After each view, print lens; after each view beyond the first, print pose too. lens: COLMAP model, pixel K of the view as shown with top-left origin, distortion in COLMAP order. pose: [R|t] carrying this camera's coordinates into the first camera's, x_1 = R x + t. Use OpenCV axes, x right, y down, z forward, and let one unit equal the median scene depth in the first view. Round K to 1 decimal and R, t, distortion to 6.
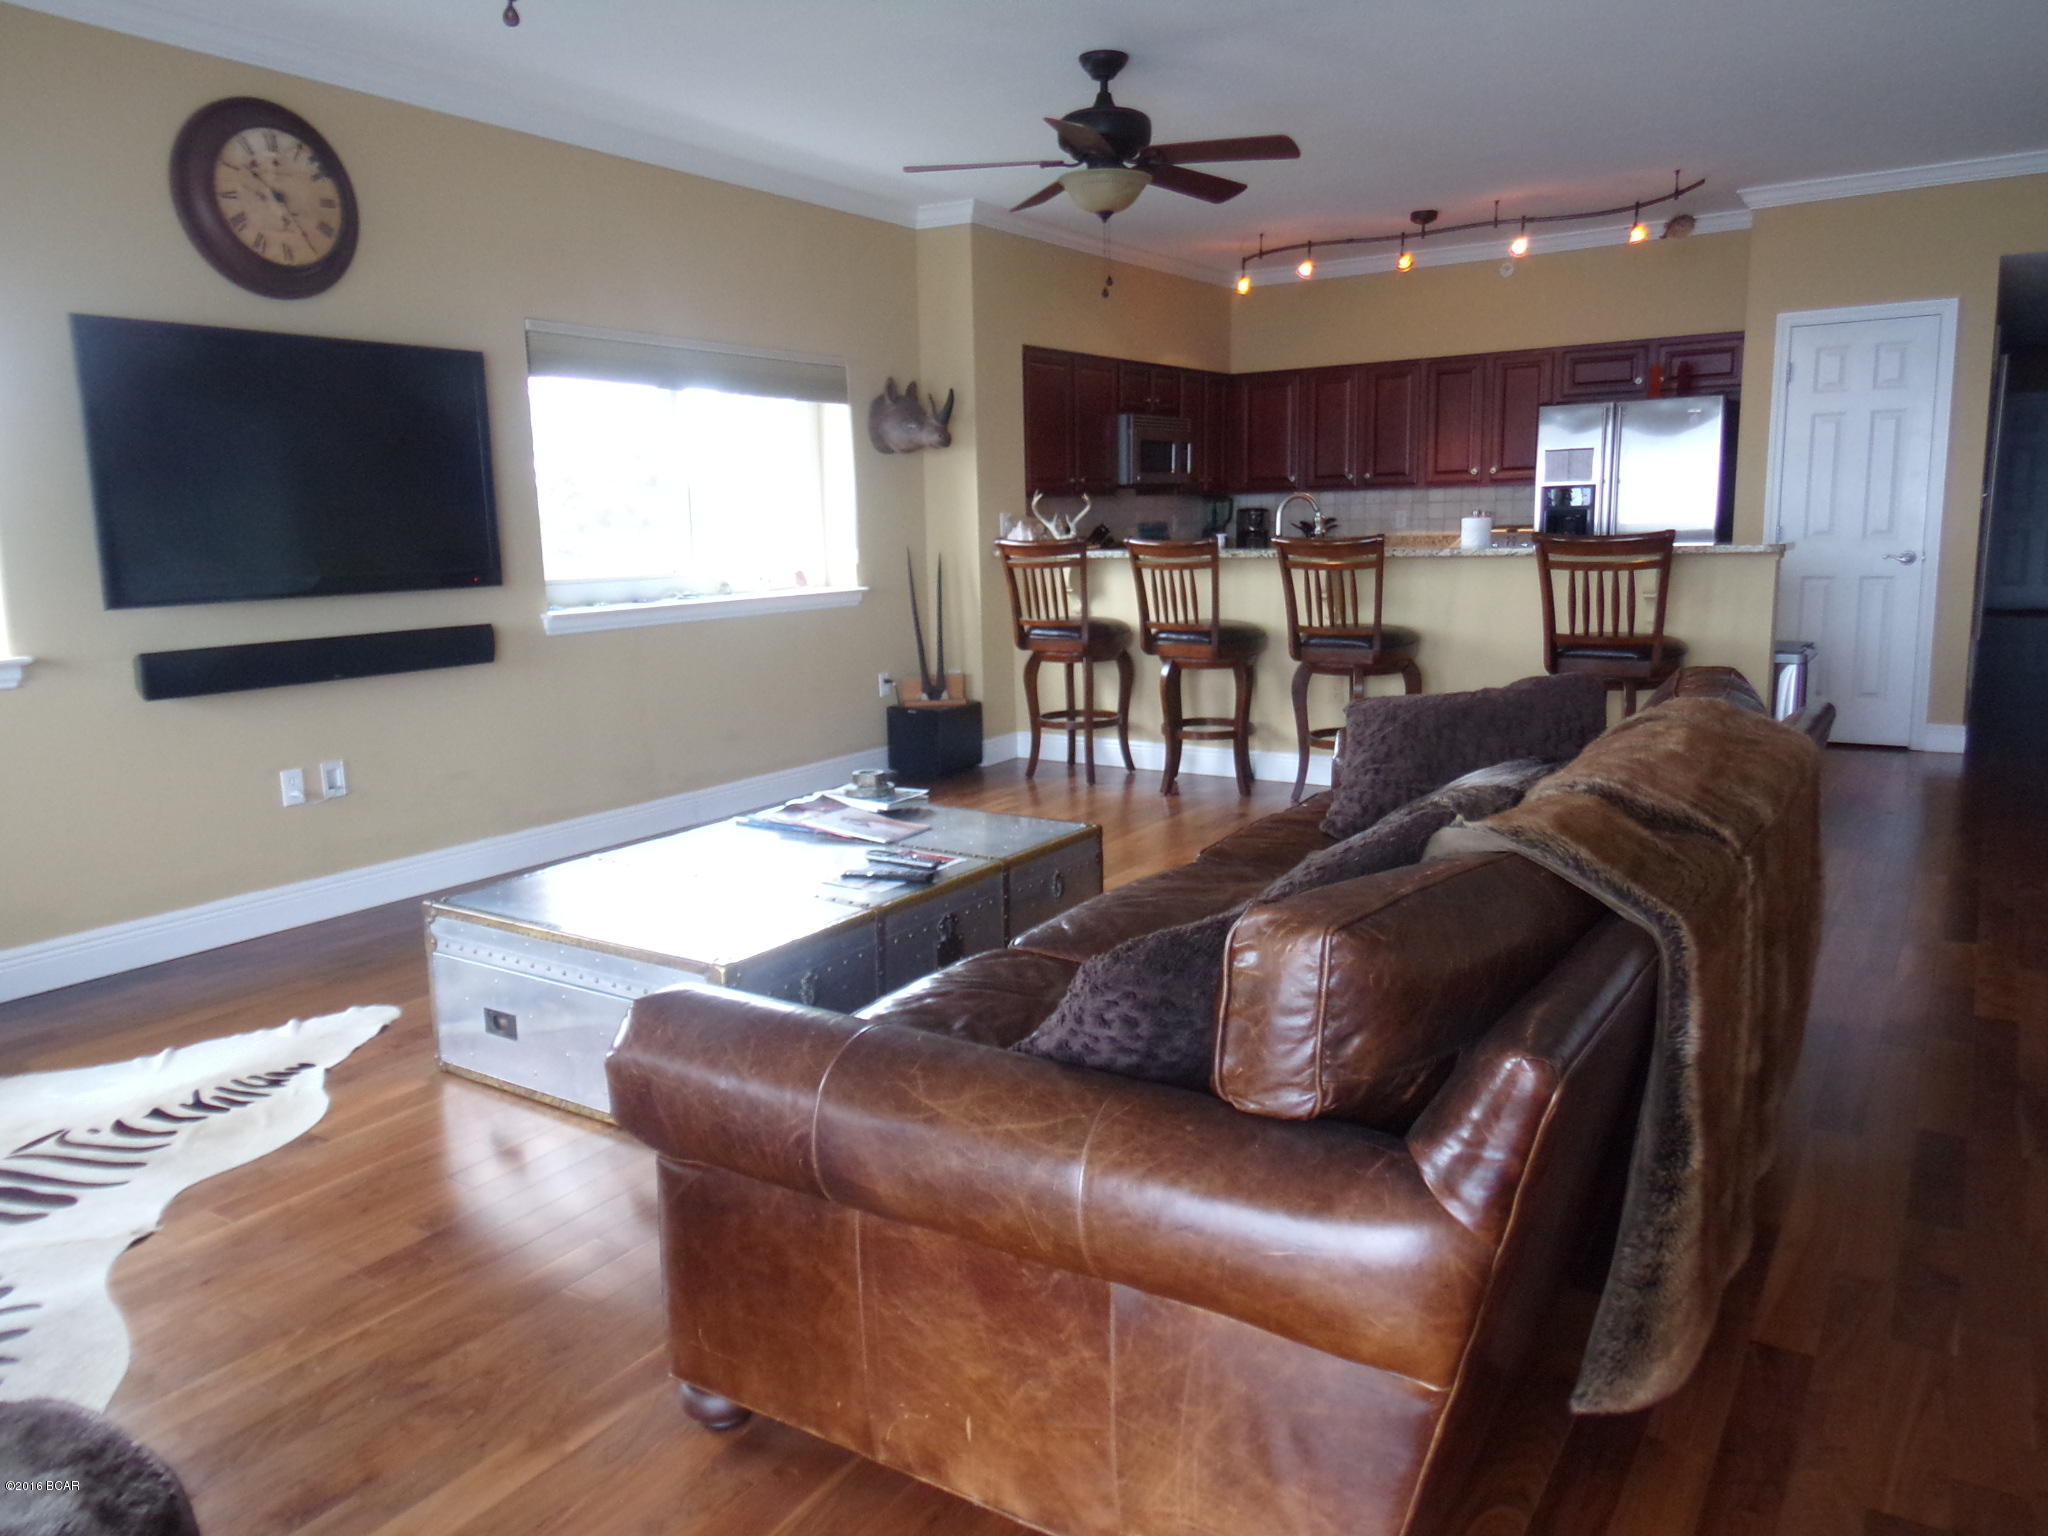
lens RADIAL K [[1420.7, 0, 1024.0], [0, 1420.7, 768.0], [0, 0, 1]] dist [0.072061, -0.098492]
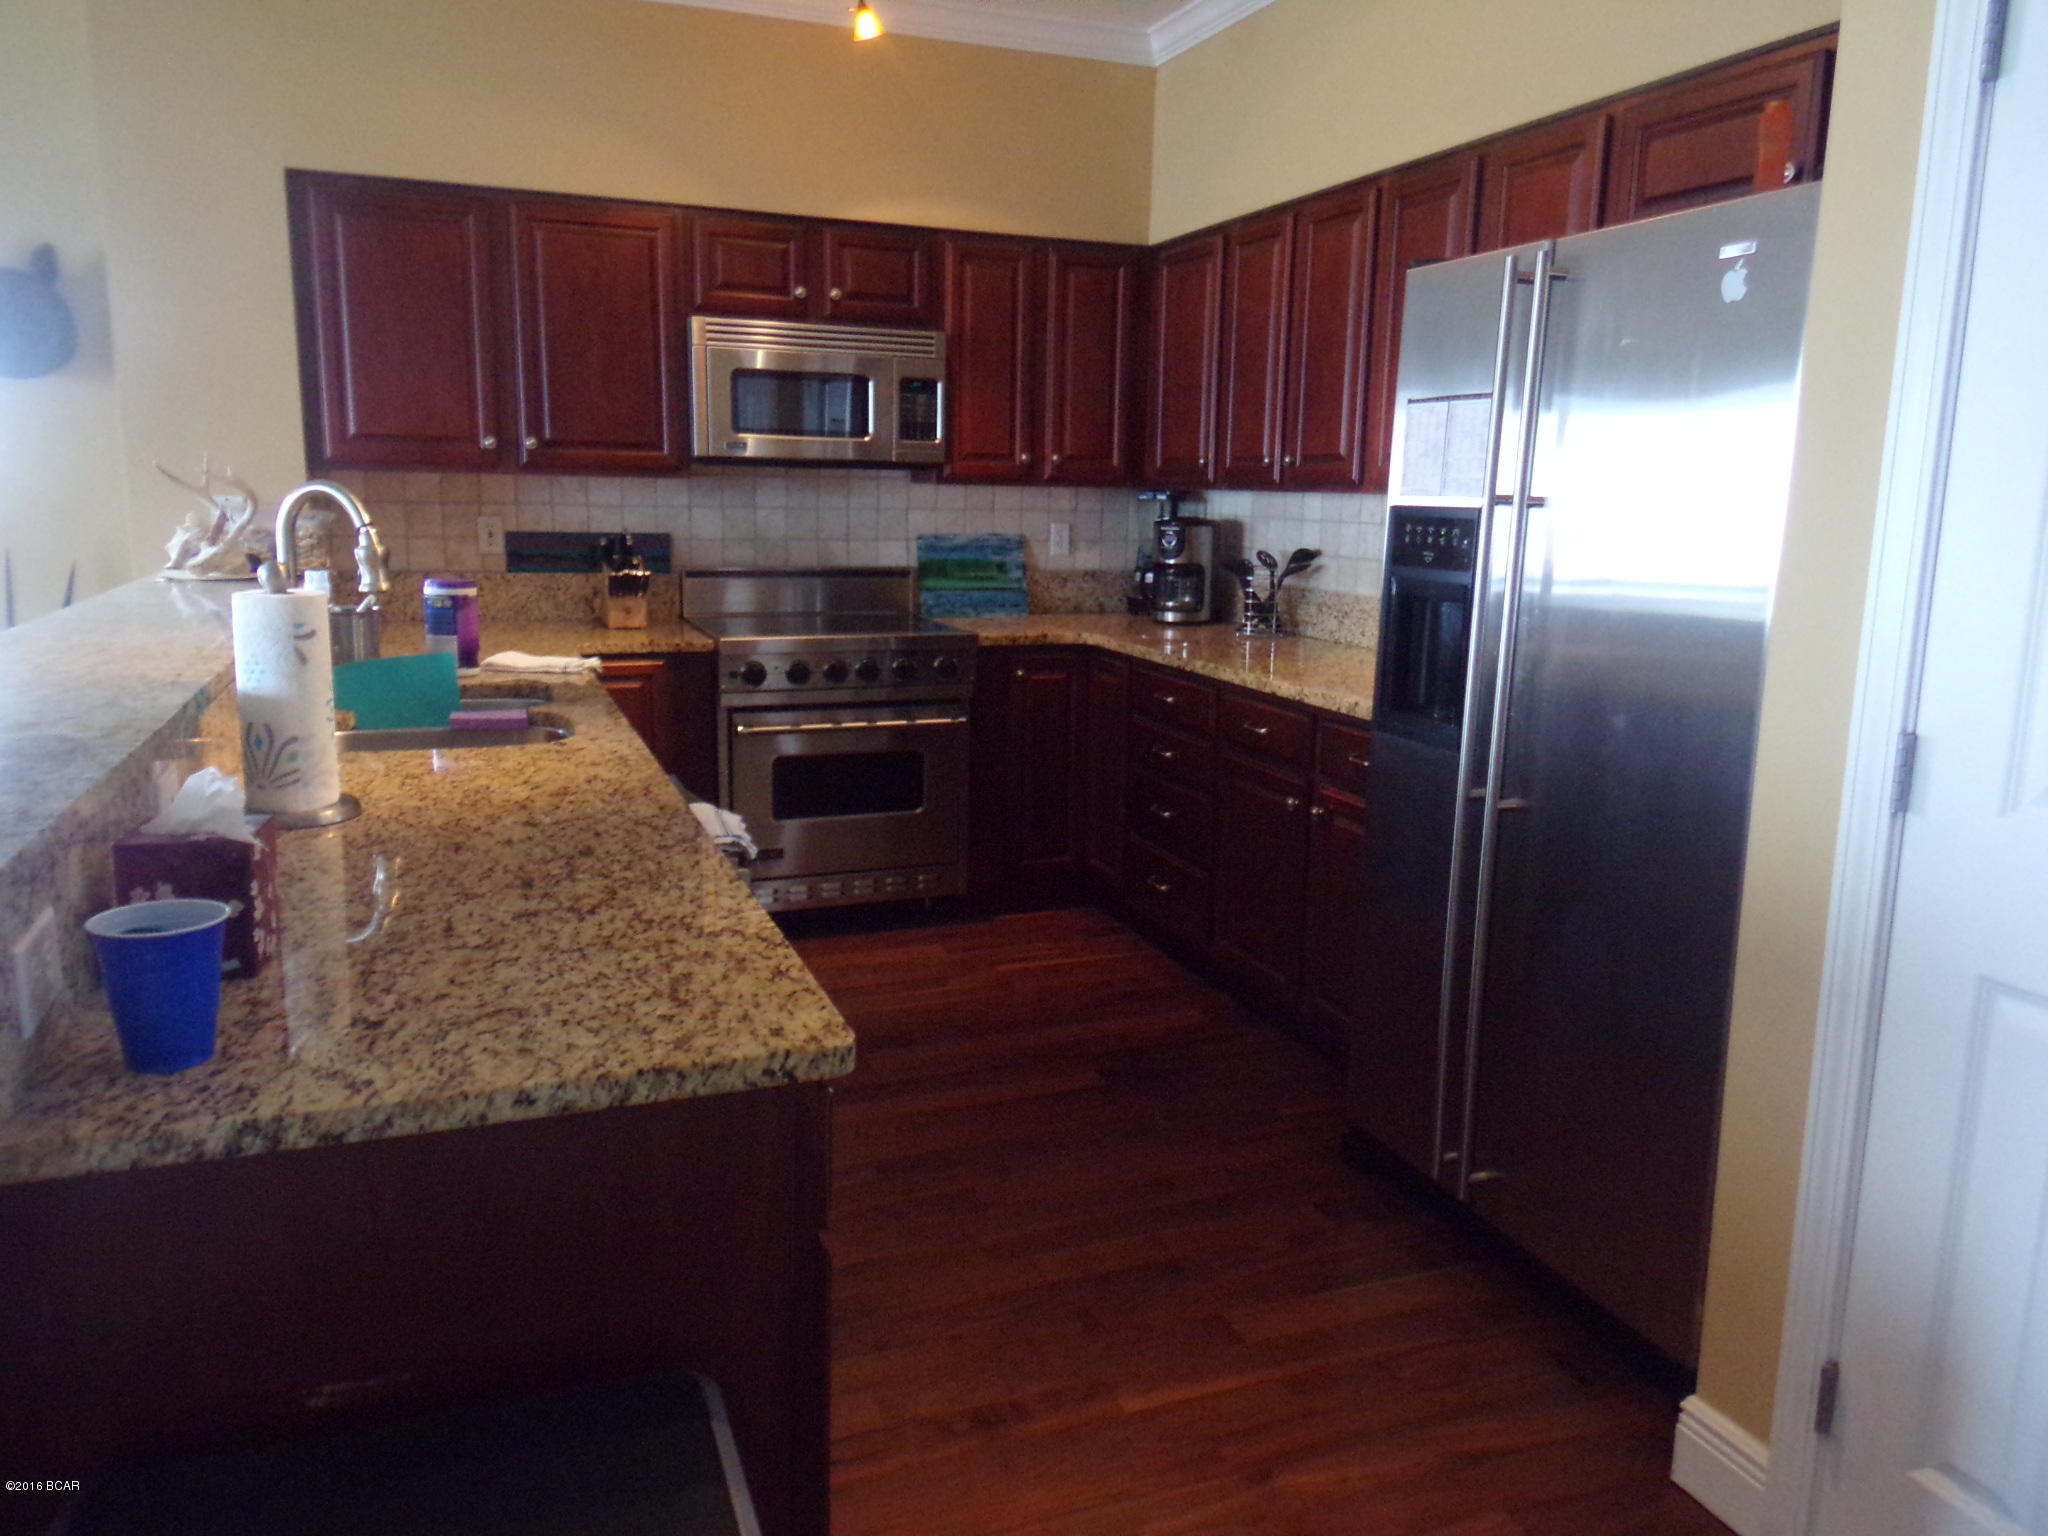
lens RADIAL K [[1430.6, 0, 1024.0], [0, 1430.6, 768.0], [0, 0, 1]] dist [0.087288, -0.102070]
pose [[0.814209, 0.152816, -0.560099, 0.484842], [-0.142712, 0.987817, 0.062055, -0.140635], [0.562758, 0.029407, 0.826098, 0.656173]]
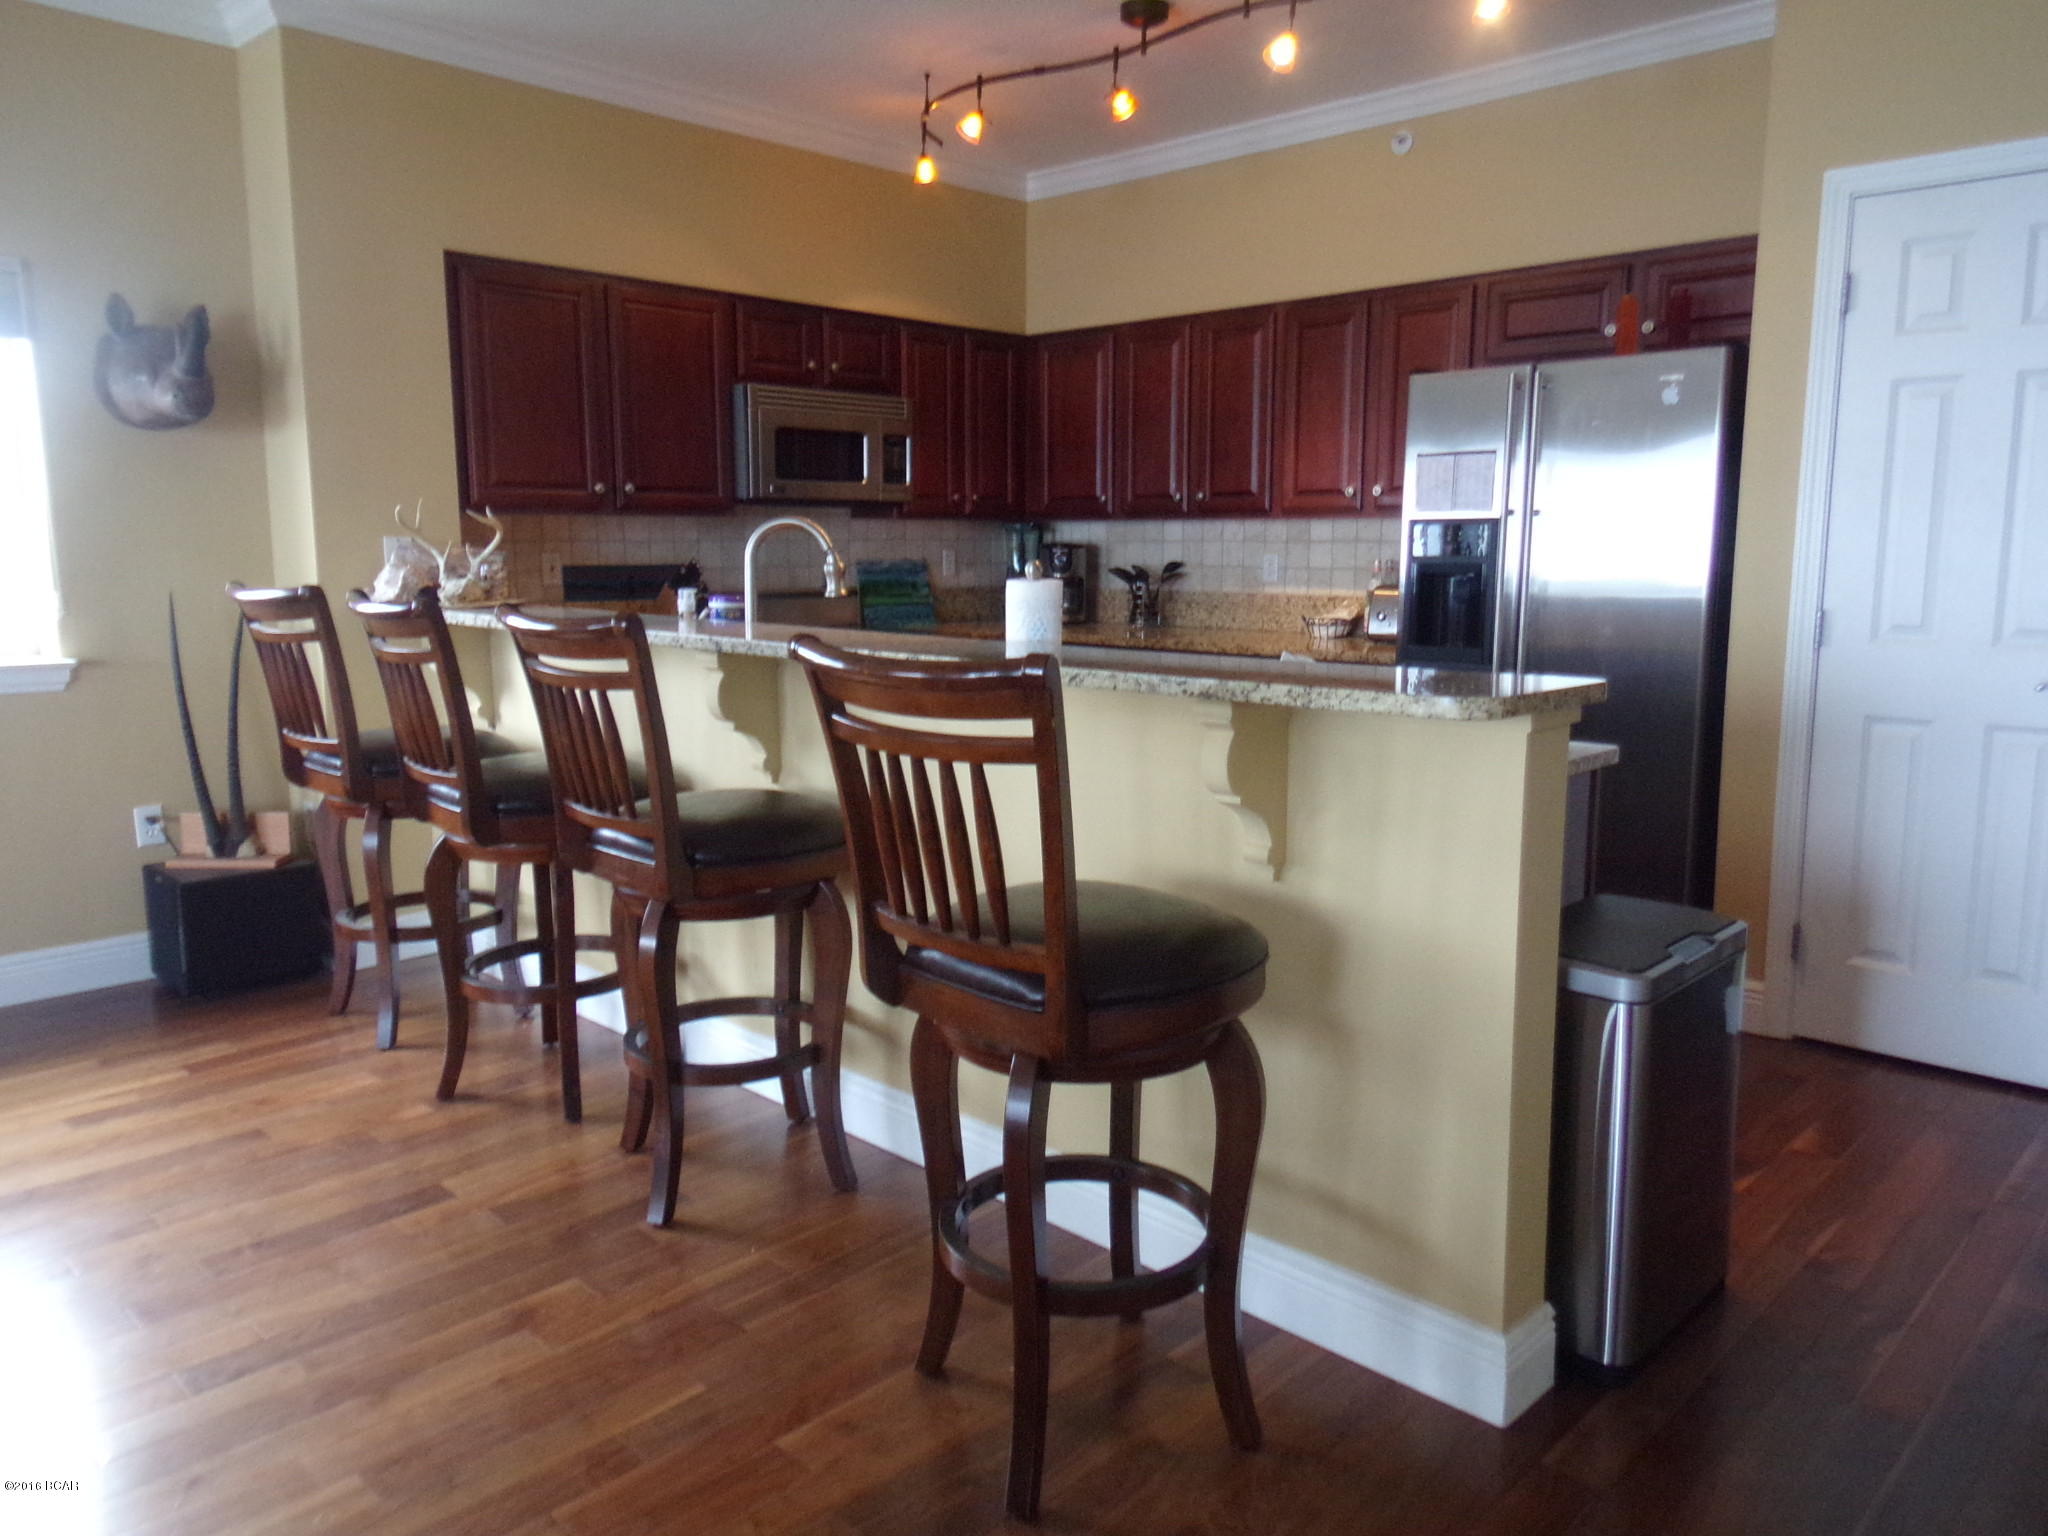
lens RADIAL K [[1430.6, 0, 1024.0], [0, 1430.6, 768.0], [0, 0, 1]] dist [0.087288, -0.102070]
pose [[0.982950, 0.053933, -0.175788, 0.312357], [-0.056780, 0.998324, -0.011205, -0.083983], [0.174889, 0.020995, 0.984364, 0.418175]]
